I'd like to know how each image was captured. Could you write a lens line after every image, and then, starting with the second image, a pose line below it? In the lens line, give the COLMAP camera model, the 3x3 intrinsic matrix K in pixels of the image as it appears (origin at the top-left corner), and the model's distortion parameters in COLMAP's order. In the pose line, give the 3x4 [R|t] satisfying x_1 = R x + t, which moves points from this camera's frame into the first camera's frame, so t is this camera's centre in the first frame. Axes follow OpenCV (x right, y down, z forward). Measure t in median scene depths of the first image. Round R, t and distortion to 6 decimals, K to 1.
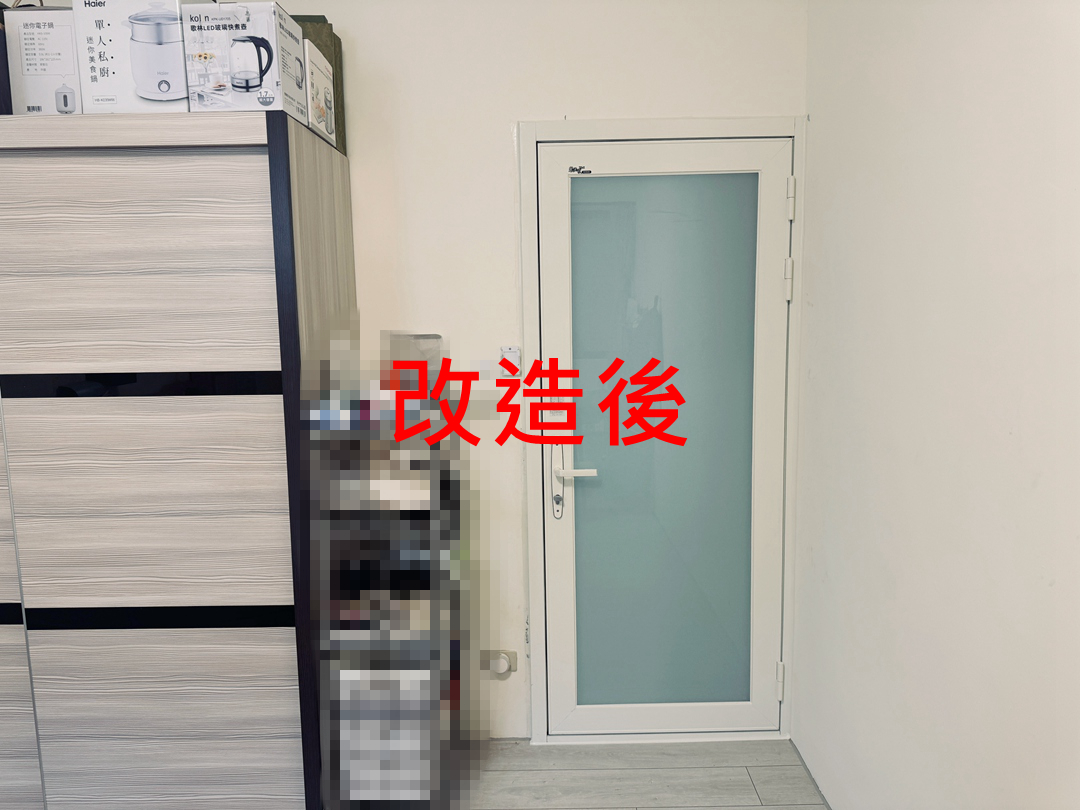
lens RADIAL K [[748.4, 0, 540.0], [0, 748.4, 405.0], [0, 0, 1]] dist [-0.033275, 0.002280]
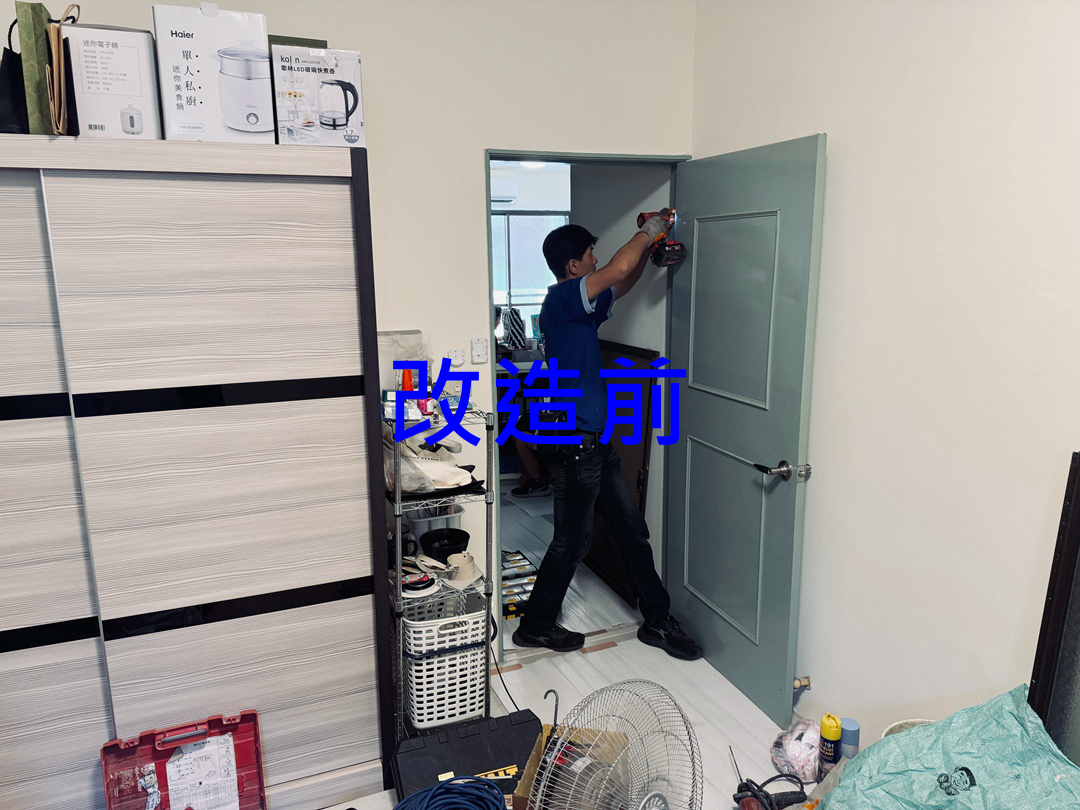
lens RADIAL K [[748.4, 0, 540.0], [0, 748.4, 405.0], [0, 0, 1]] dist [-0.033275, 0.002280]
pose [[0.929518, -0.070865, 0.361905, -0.525180], [0.049220, 0.996423, 0.068695, -0.067166], [-0.365478, -0.046040, 0.929681, -0.173672]]
